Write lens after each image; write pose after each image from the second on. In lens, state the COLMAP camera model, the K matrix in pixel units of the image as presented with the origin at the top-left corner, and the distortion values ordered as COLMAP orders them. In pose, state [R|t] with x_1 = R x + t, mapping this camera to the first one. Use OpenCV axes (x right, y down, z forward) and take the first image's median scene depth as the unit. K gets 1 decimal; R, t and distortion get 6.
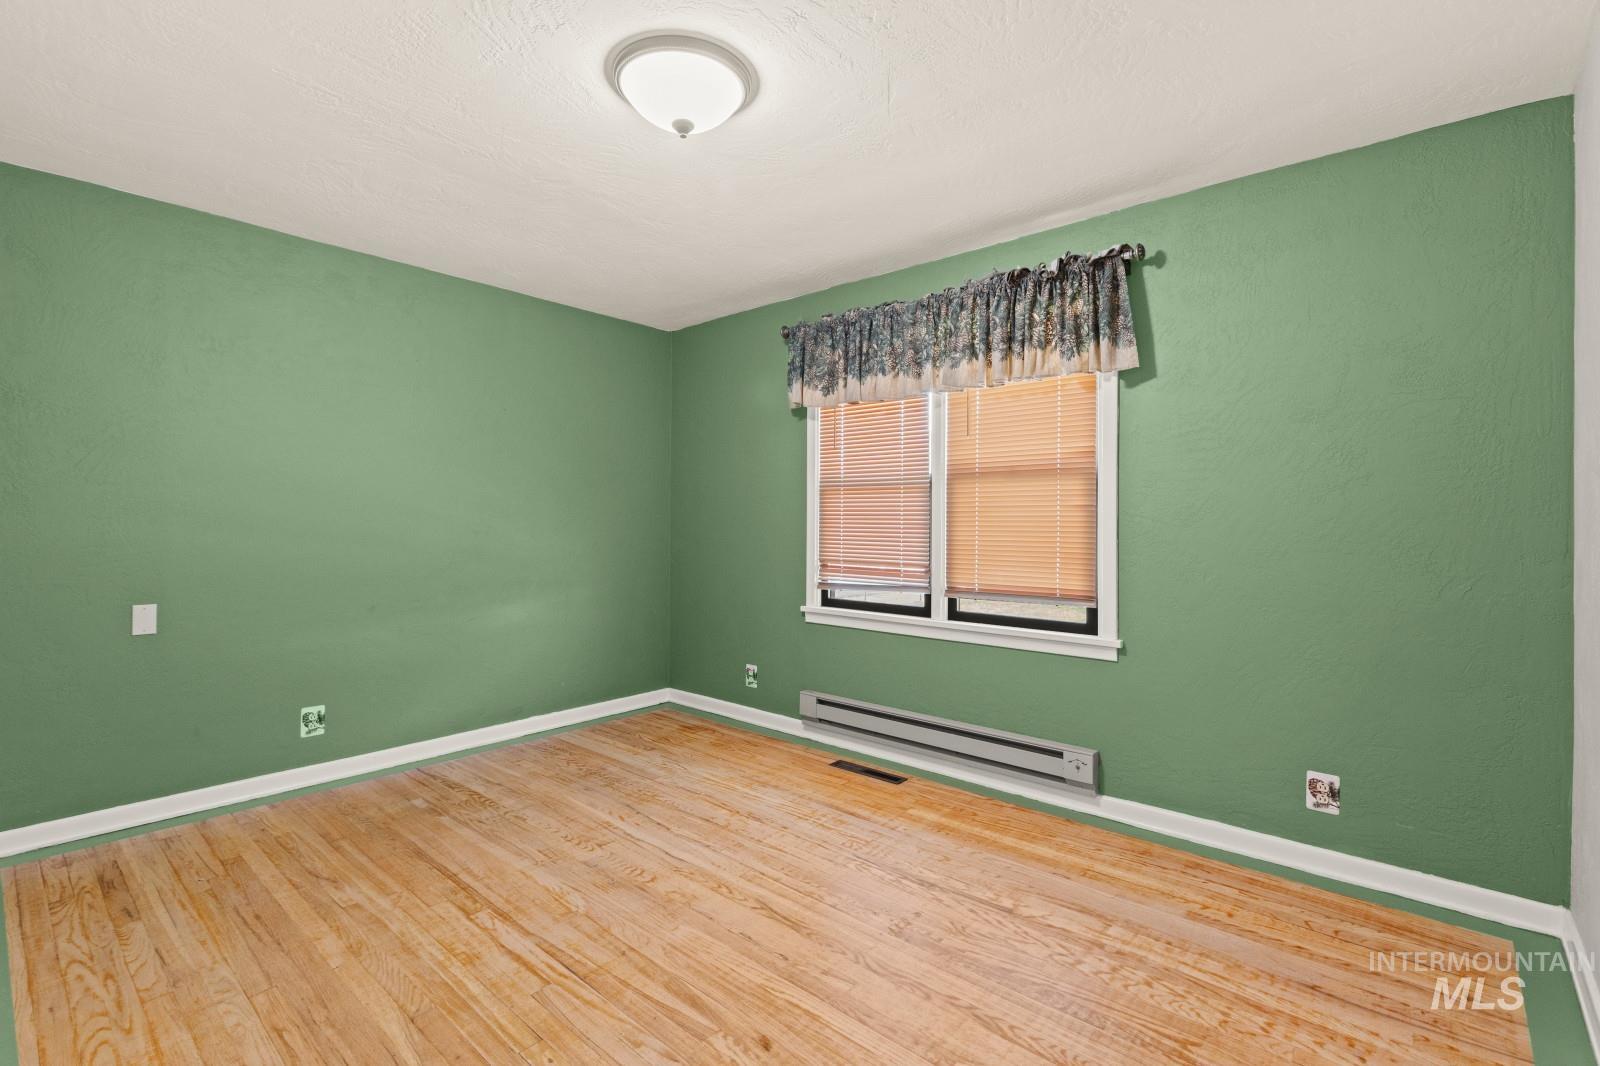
lens RADIAL K [[718.7, 0, 797.2], [0, 718.7, 526.8], [0, 0, 1]] dist [0.003589, 0.000045]
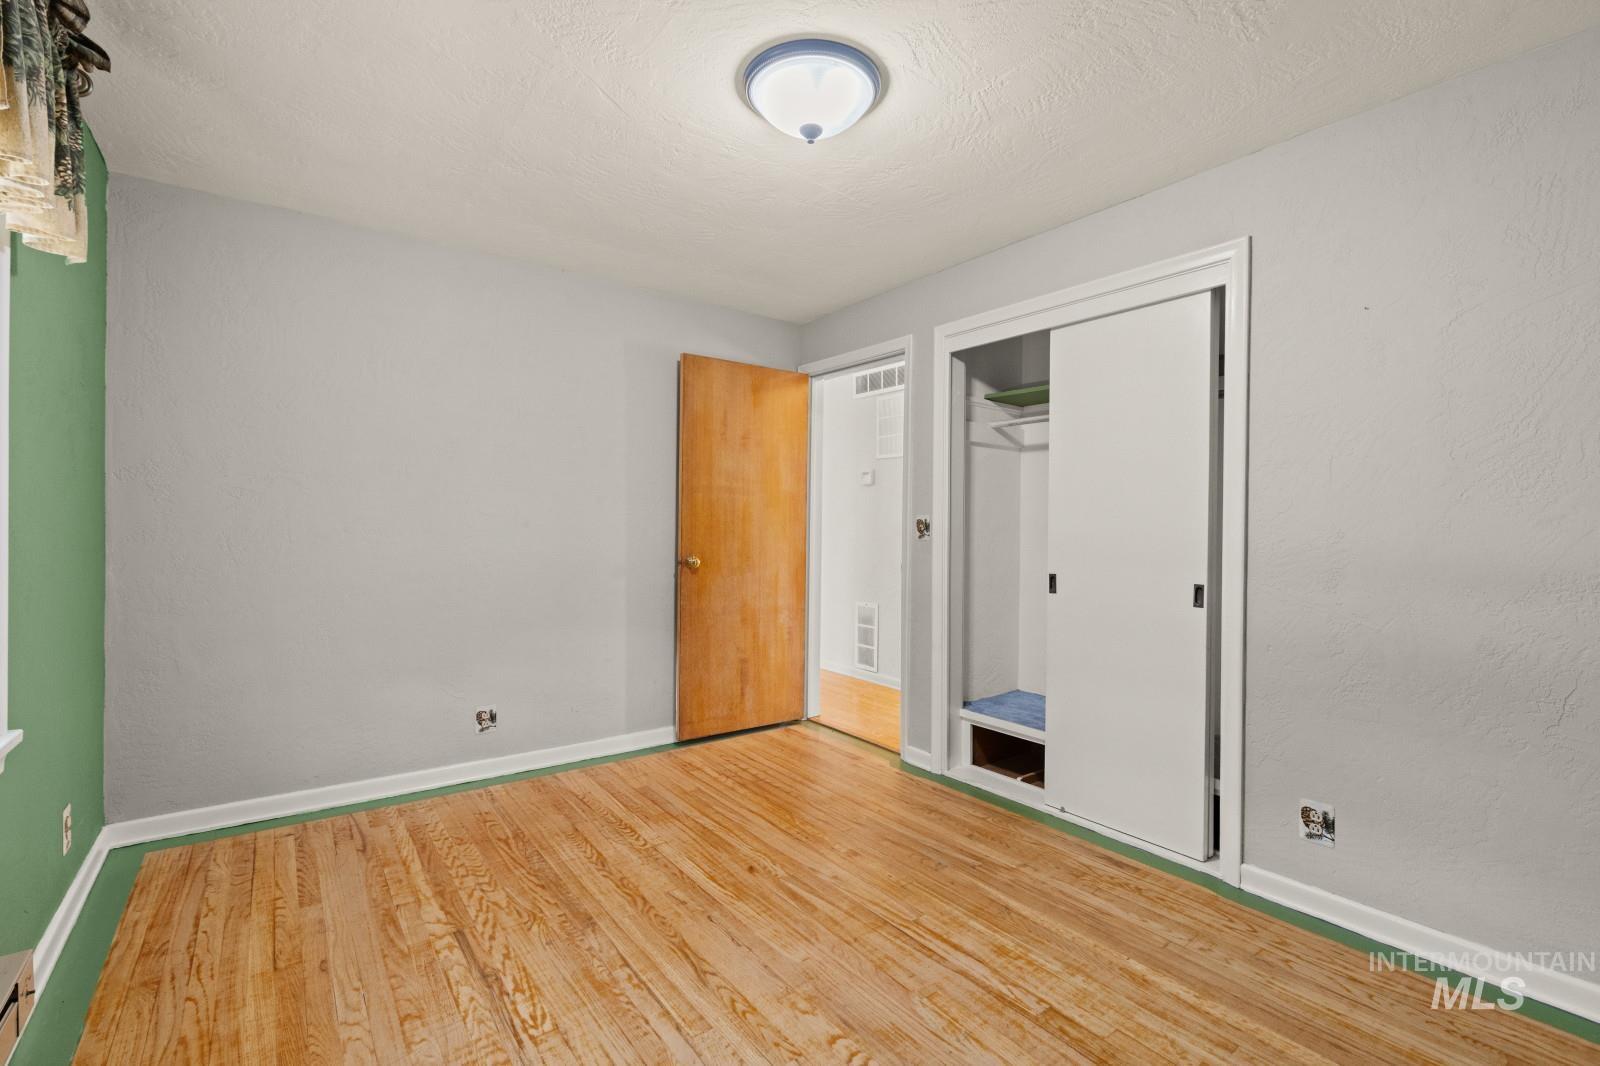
lens RADIAL K [[718.7, 0, 798.4], [0, 718.7, 528.6], [0, 0, 1]] dist [0.003589, 0.000045]
pose [[-0.978025, -0.013993, 0.208019, -0.365276], [-0.011705, 0.999857, 0.012227, -0.013504], [-0.208160, 0.009523, -0.978048, 2.010584]]
